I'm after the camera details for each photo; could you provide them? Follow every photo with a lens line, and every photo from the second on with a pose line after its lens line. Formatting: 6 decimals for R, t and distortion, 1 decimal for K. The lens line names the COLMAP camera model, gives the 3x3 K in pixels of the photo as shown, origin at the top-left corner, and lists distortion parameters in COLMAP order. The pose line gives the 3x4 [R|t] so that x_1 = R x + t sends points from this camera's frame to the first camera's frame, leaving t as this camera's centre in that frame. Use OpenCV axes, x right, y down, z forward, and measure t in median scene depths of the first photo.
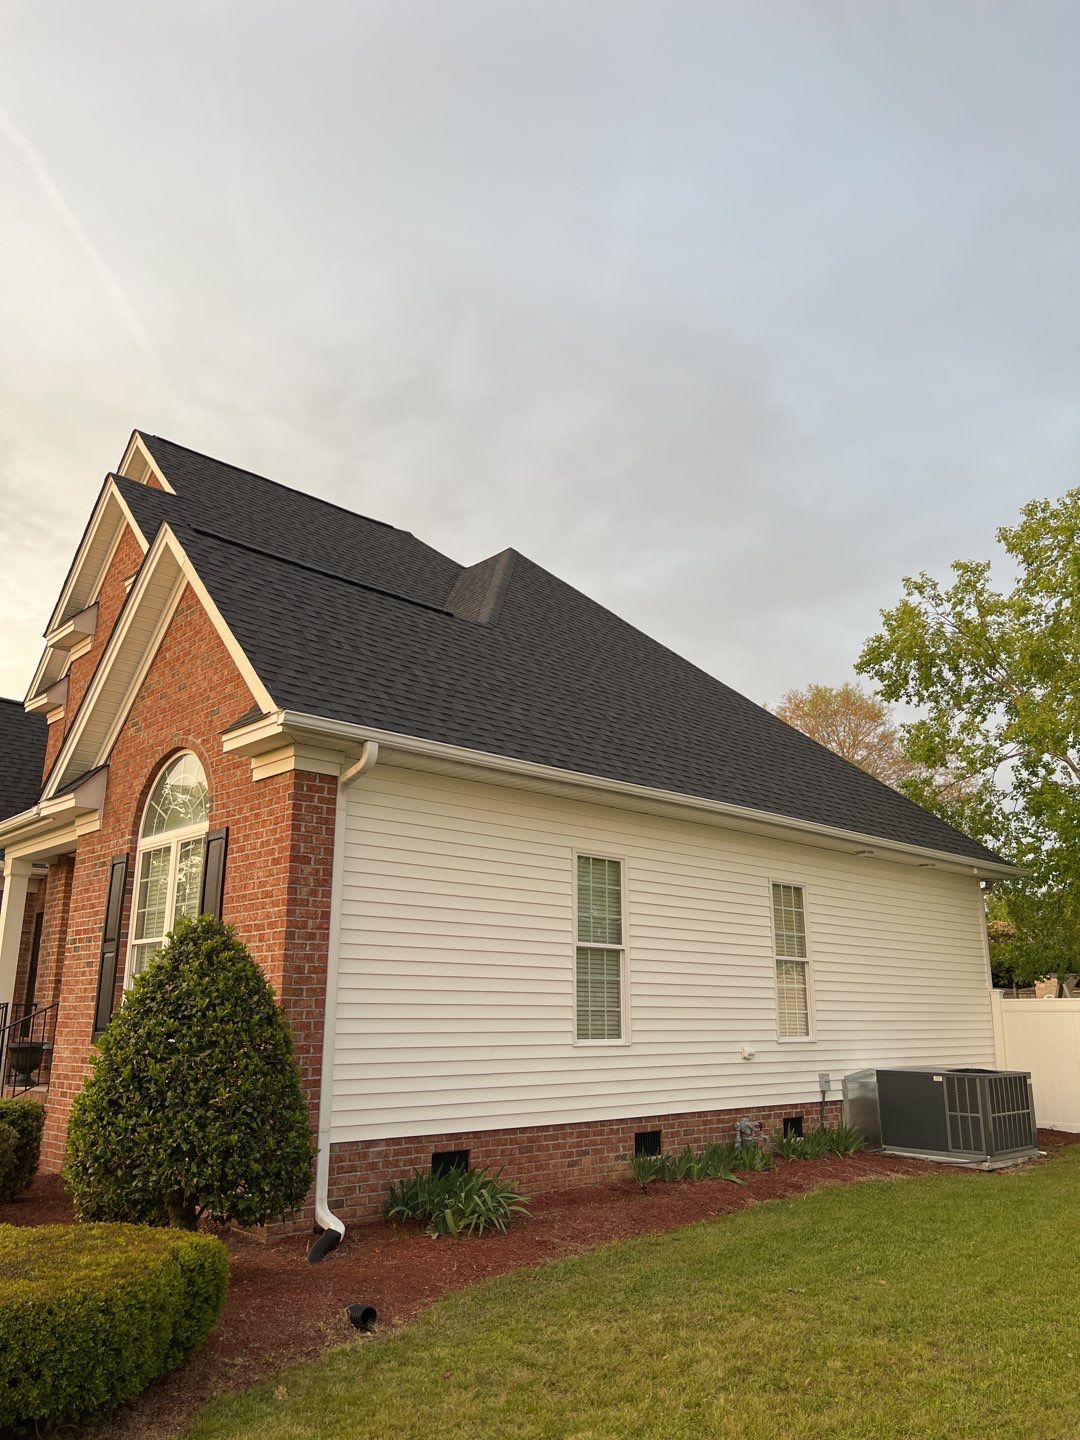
lens RADIAL K [[1064.1, 0, 540.0], [0, 1064.1, 720.0], [0, 0, 1]] dist [0.032064, -0.043681]
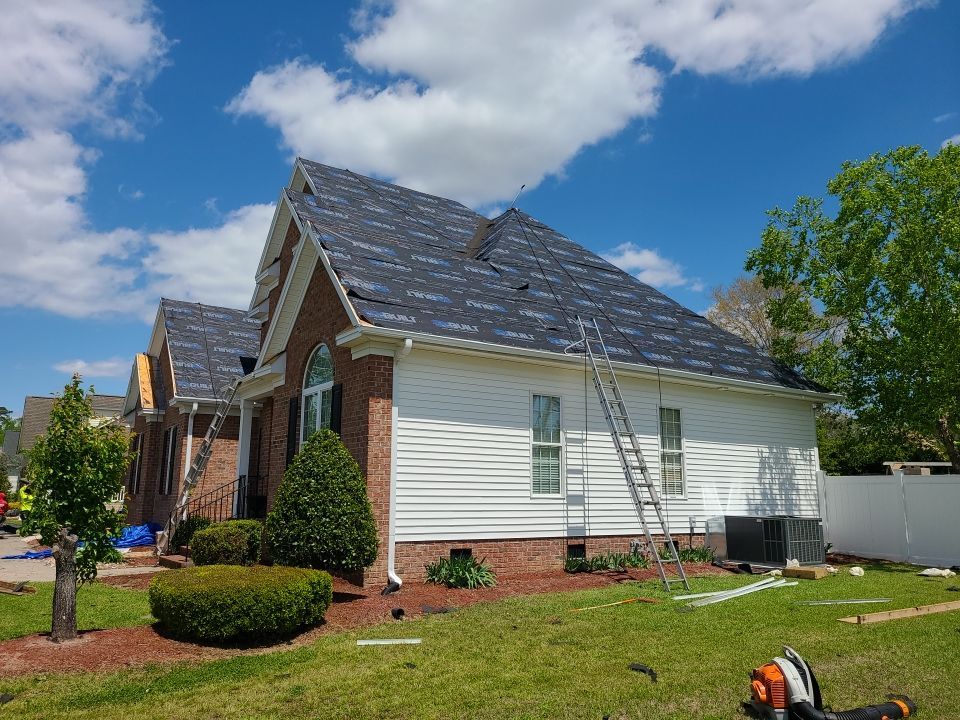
lens RADIAL K [[709.4, 0, 462.2], [0, 709.4, 348.0], [0, 0, 1]] dist [0.032064, -0.043681]
pose [[0.984850, -0.027571, -0.171204, 0.126422], [0.039486, 0.996999, 0.066586, -0.036004], [0.168855, -0.072337, 0.982983, -0.196937]]
